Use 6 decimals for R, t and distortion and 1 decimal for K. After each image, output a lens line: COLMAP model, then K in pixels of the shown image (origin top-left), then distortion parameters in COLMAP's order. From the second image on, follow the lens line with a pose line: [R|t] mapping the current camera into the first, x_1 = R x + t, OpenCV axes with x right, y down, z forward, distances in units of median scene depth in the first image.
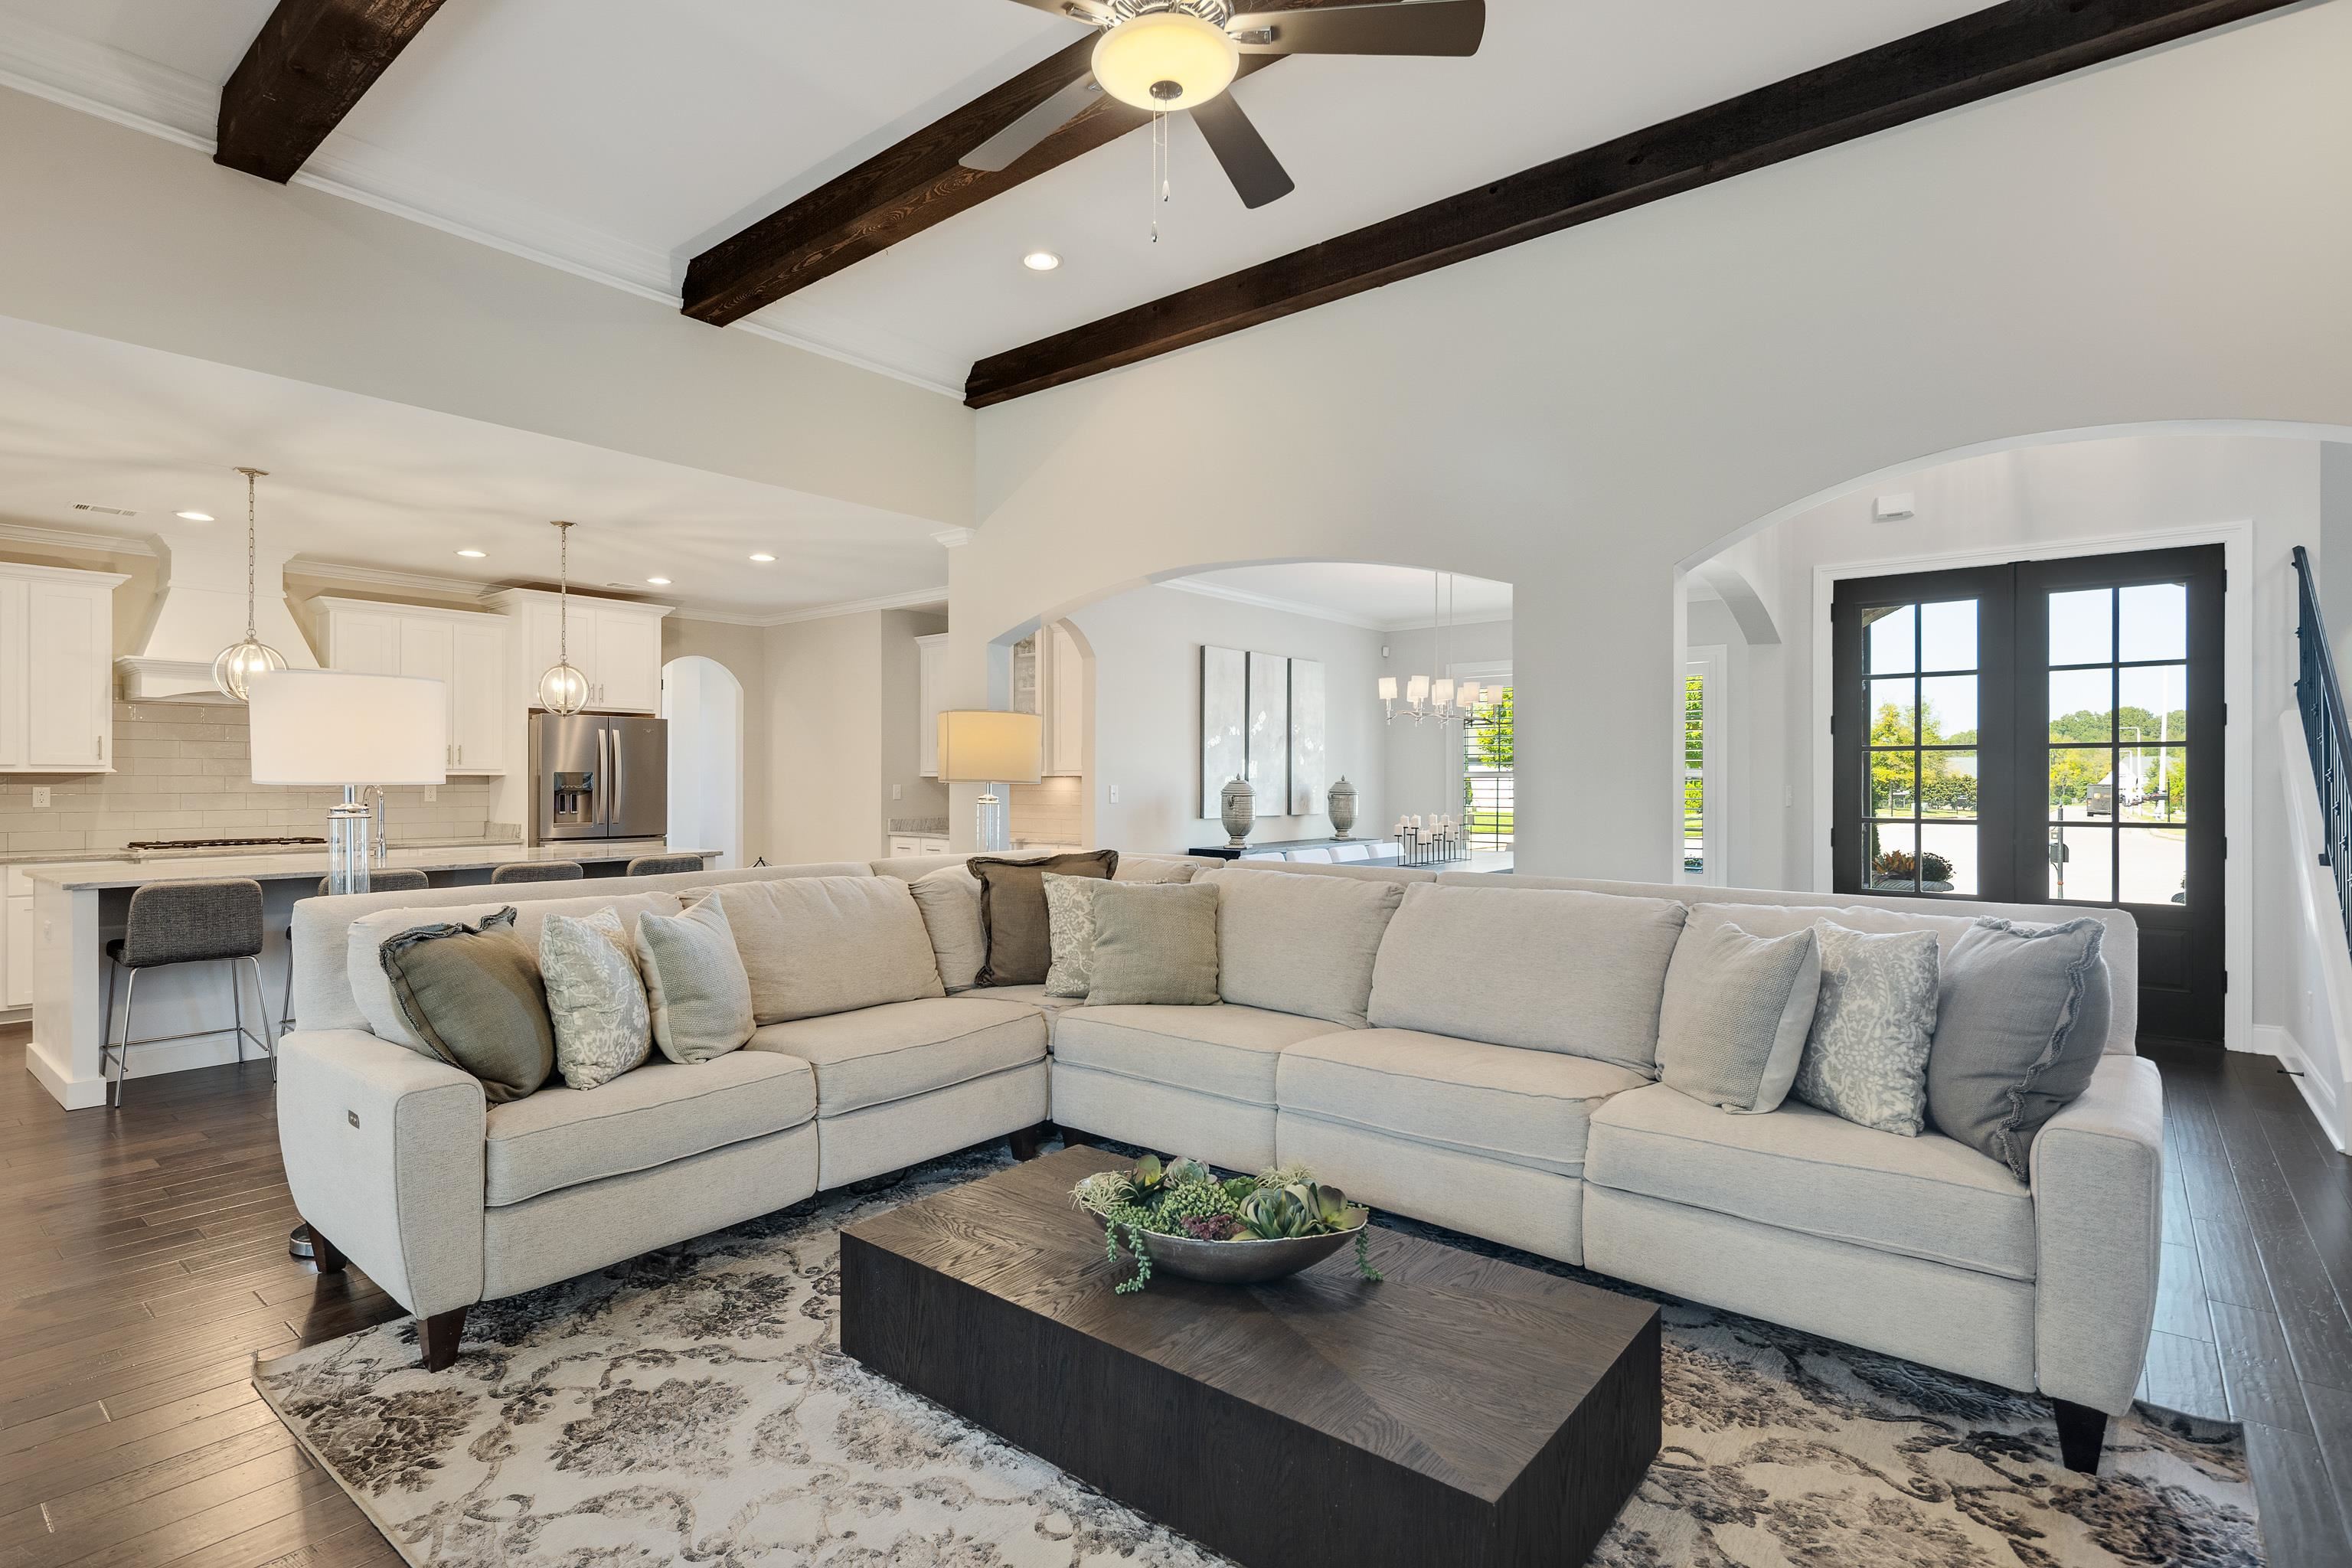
lens RADIAL K [[1158.0, 0, 1176.0], [0, 1158.0, 784.0], [0, 0, 1]] dist [0.002718, 0.000659]
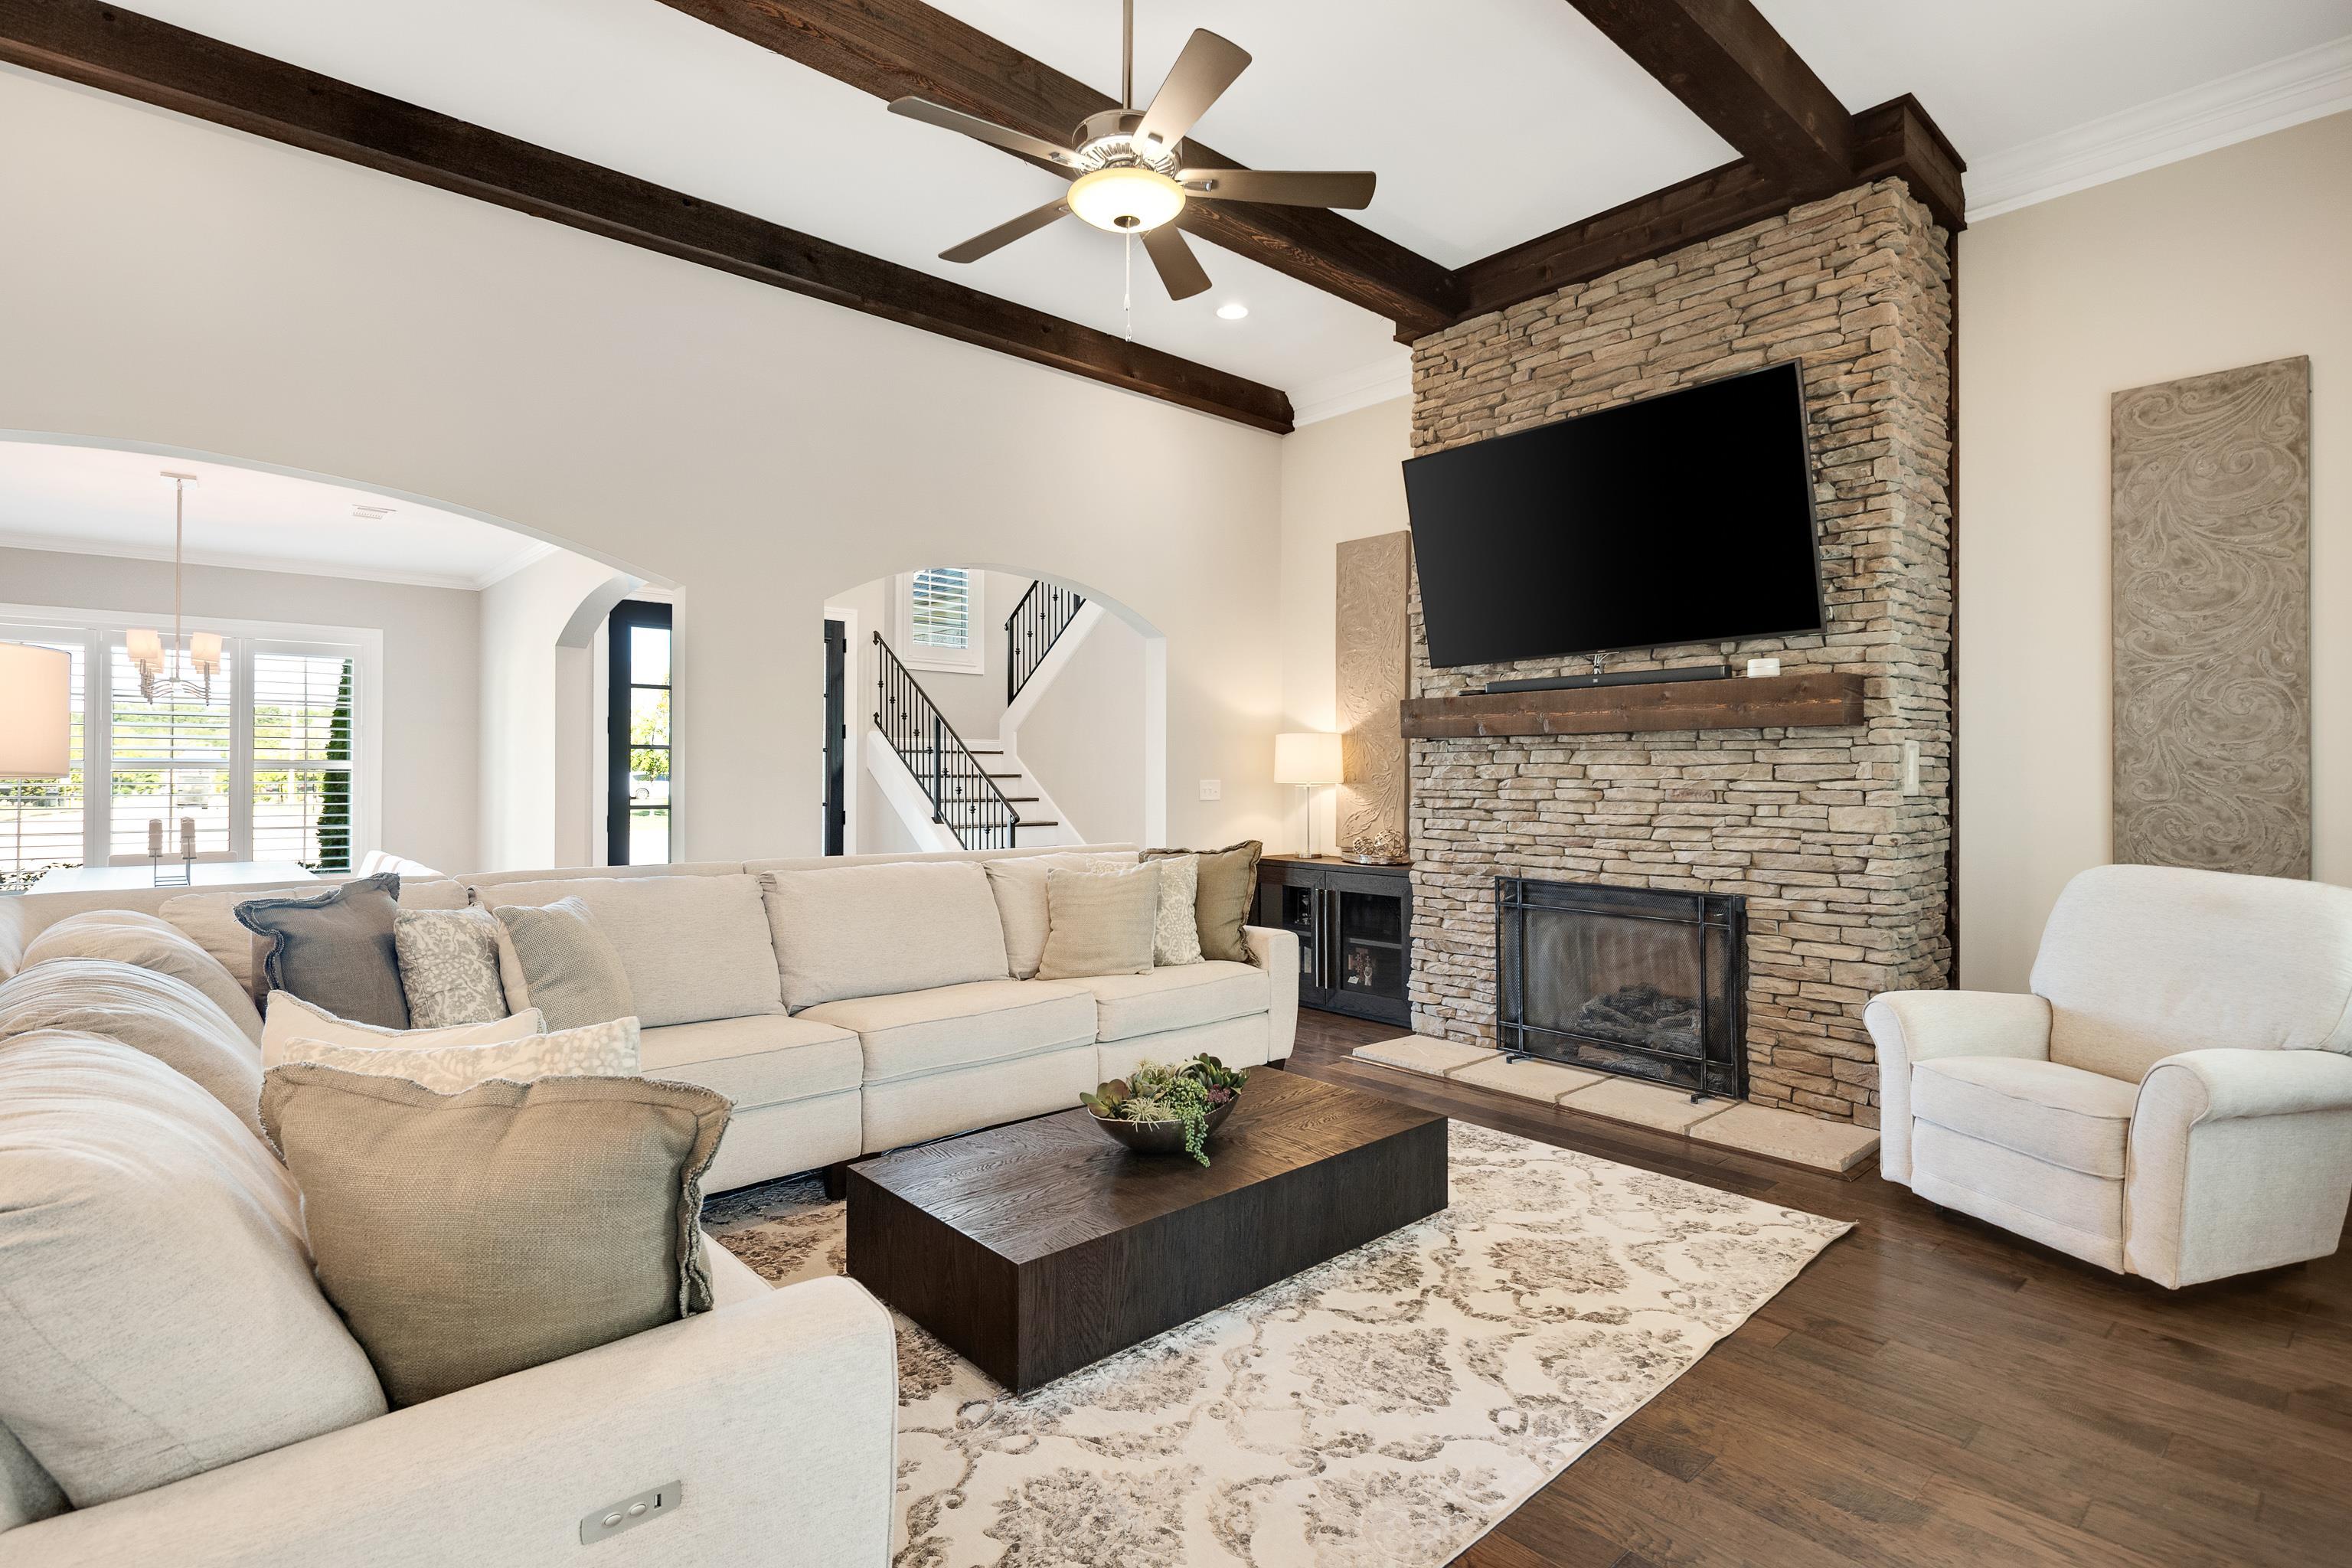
lens RADIAL K [[1135.2, 0, 1169.6], [0, 1135.2, 770.2], [0, 0, 1]] dist [0.000064, 0.001091]
pose [[0.149367, 0.004843, 0.988770, -0.474727], [0.001099, 0.999987, -0.005064, -0.000297], [-0.988781, 0.001843, 0.149359, 0.305012]]
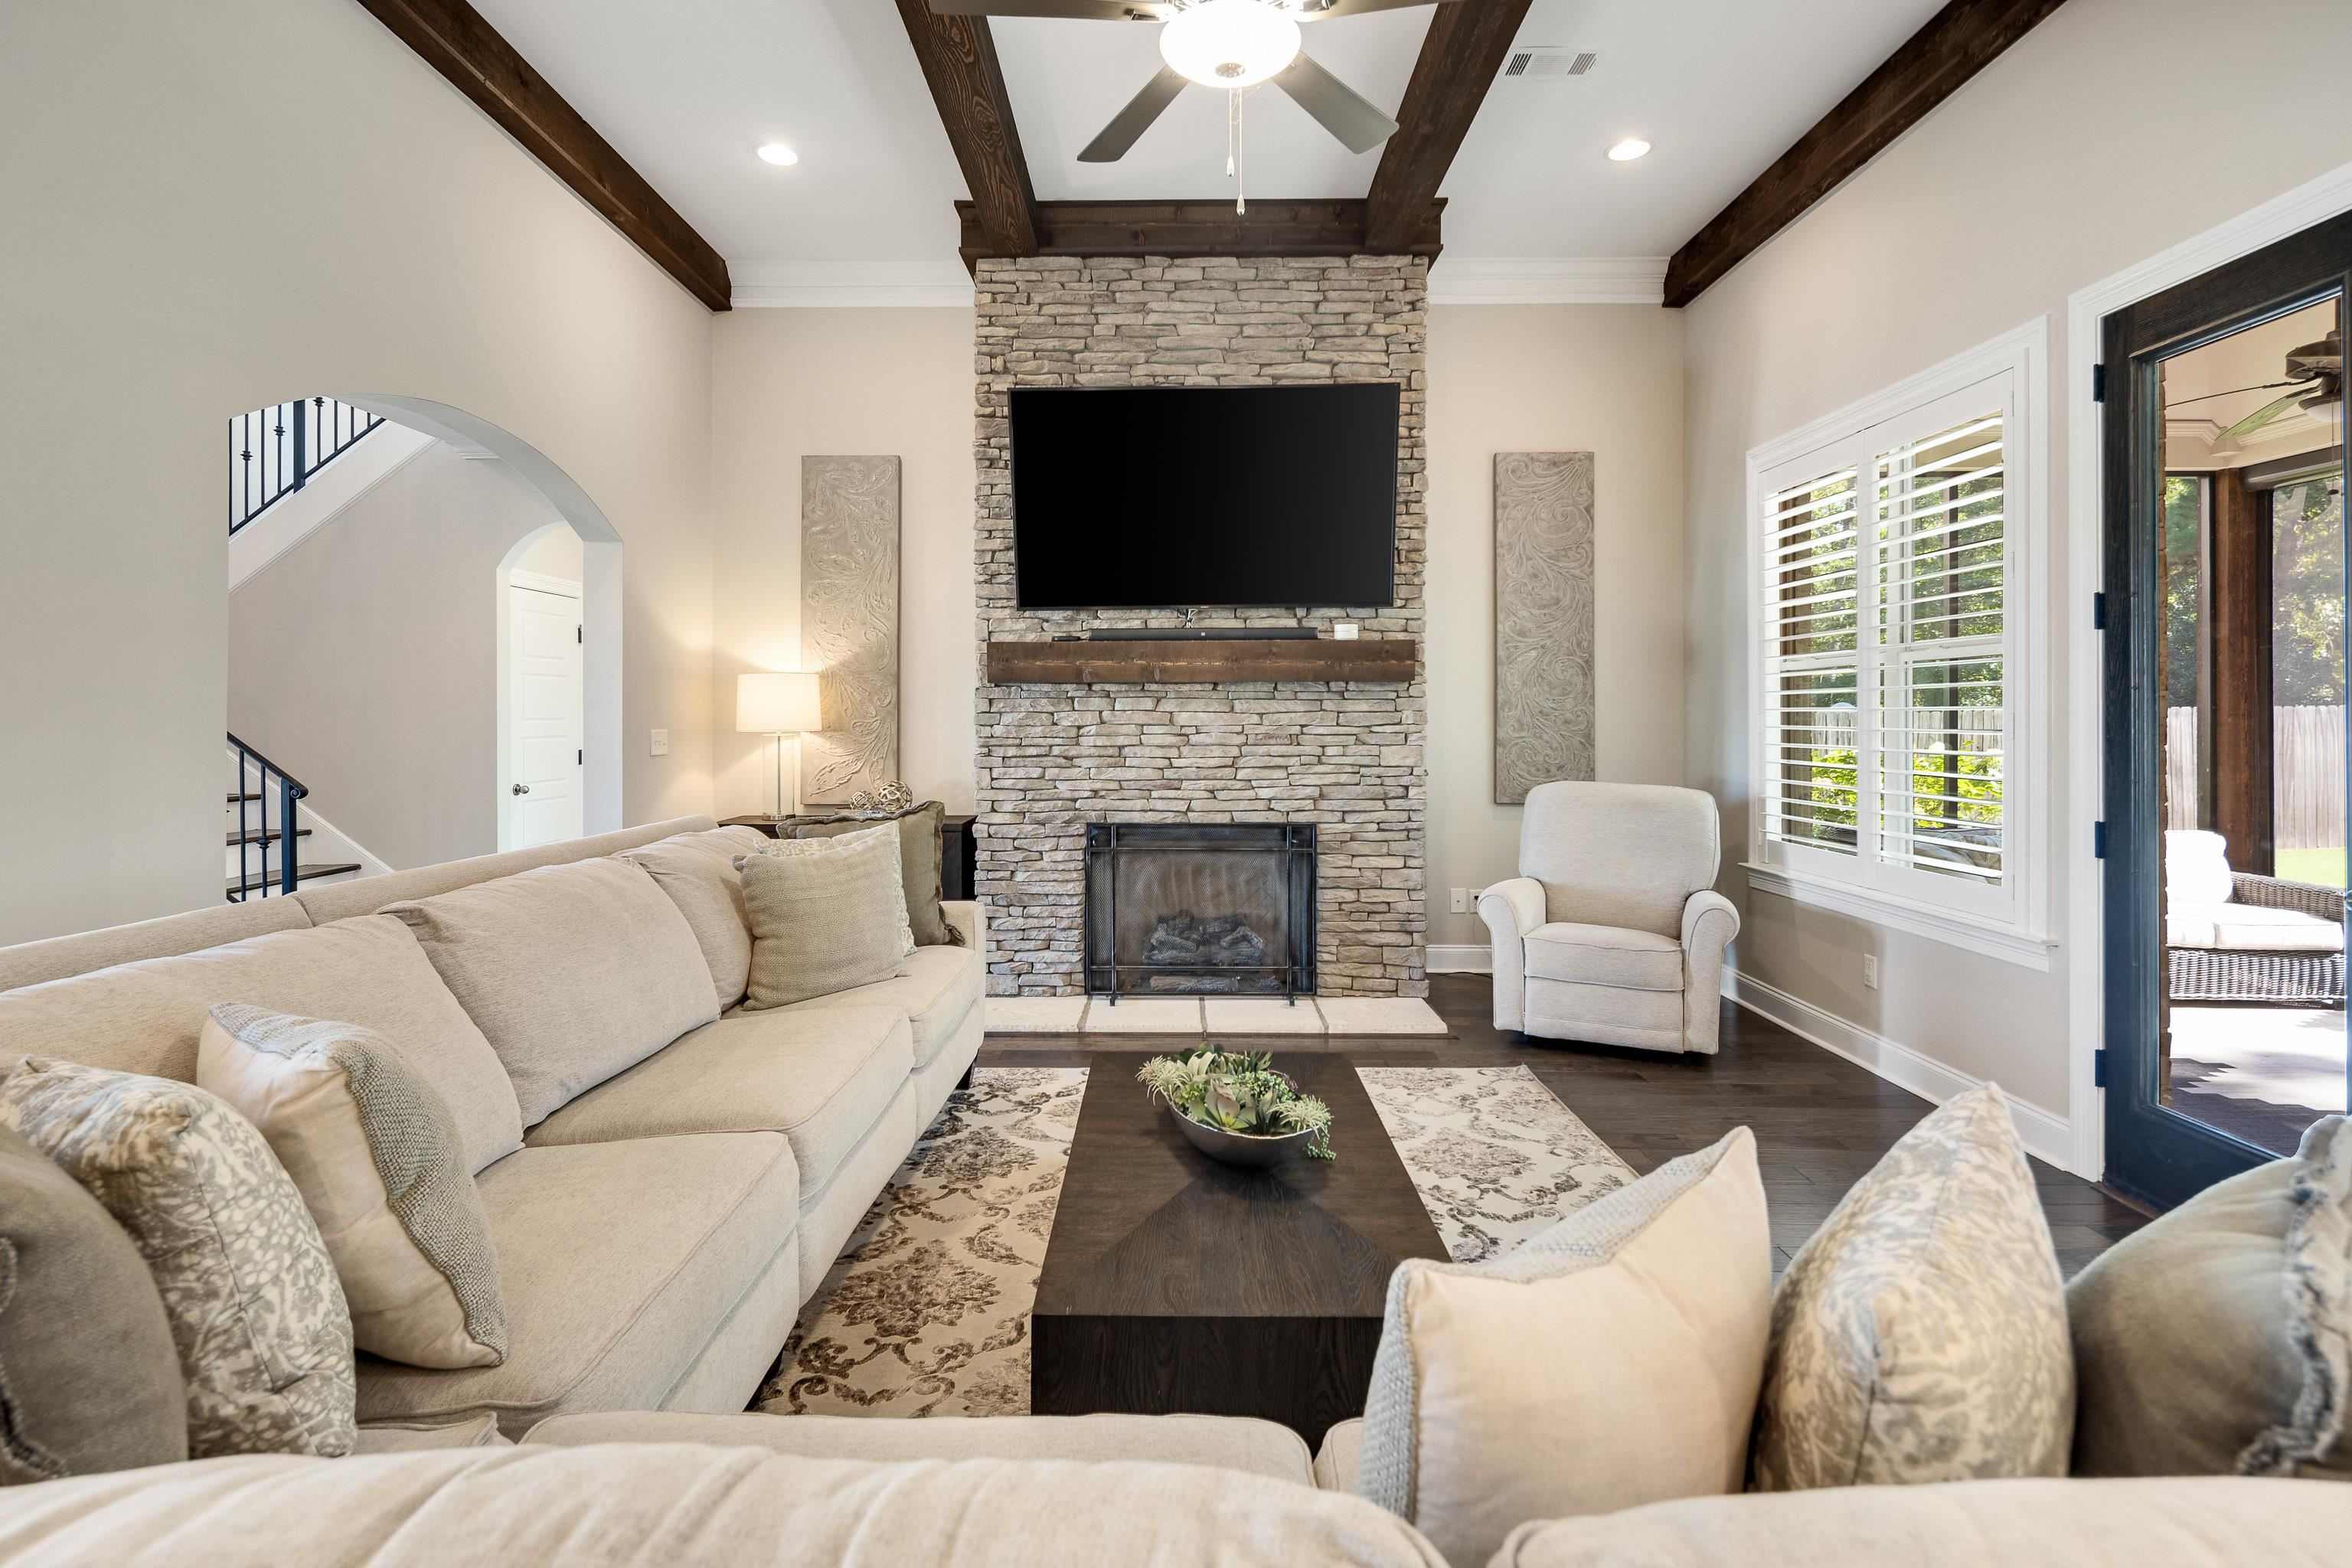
lens RADIAL K [[1145.8, 0, 1168.6], [0, 1145.8, 716.4], [0, 0, 1]] dist [0.003512, 0.000100]
pose [[-0.631645, 0.001190, 0.775257, -0.310980], [0.004573, 0.999987, 0.002190, -0.006122], [-0.775244, 0.004929, -0.631642, 0.668845]]
